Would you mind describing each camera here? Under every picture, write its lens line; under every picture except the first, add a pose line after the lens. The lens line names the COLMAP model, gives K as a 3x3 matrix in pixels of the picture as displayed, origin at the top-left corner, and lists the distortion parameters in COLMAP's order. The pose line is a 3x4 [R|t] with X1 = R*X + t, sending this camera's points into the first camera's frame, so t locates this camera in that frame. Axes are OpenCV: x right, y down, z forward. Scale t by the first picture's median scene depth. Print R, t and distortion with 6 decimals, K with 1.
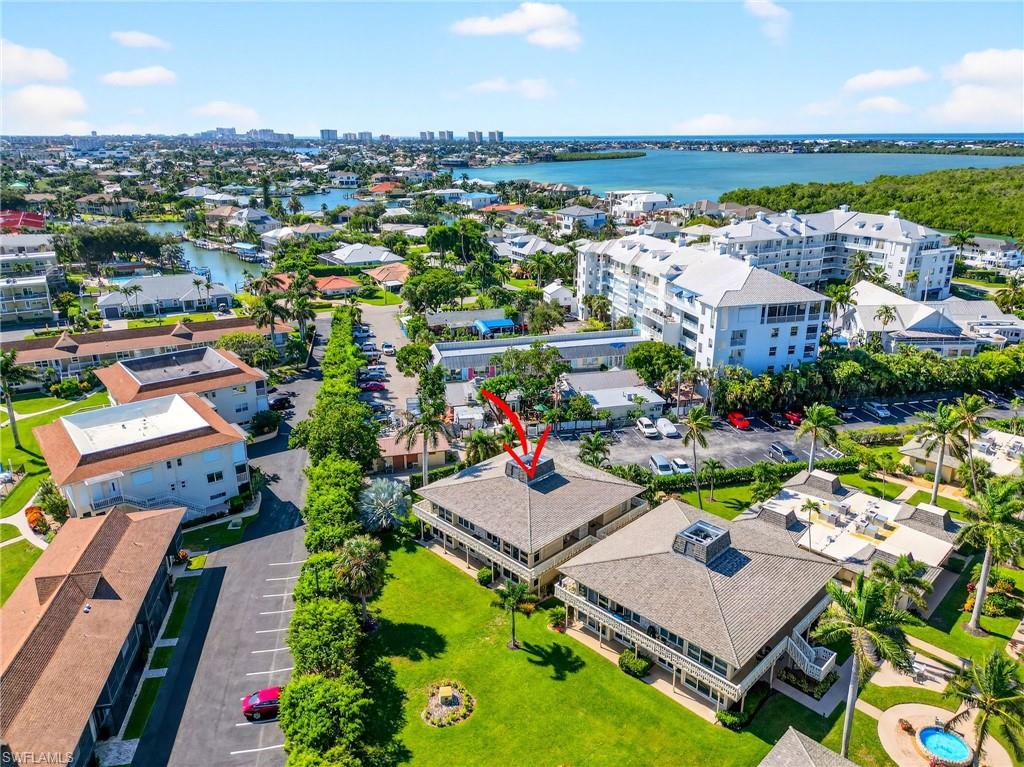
lens RADIAL K [[716.9, 0, 519.8], [0, 716.9, 382.9], [0, 0, 1]] dist [0.047787, -0.042780]
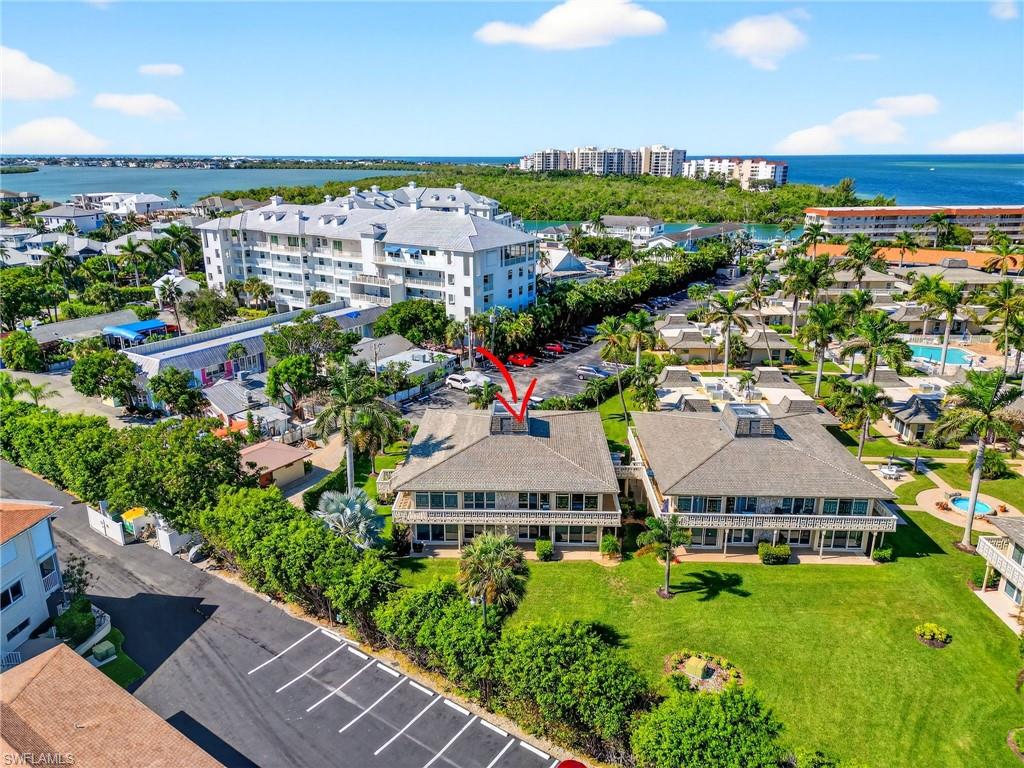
lens RADIAL K [[716.9, 0, 515.7], [0, 716.9, 388.3], [0, 0, 1]] dist [0.047787, -0.042780]
pose [[0.724180, -0.210031, 0.656849, -0.303752], [0.224019, 0.972483, 0.063975, 0.021062], [-0.652211, 0.100817, 0.751303, 0.226723]]
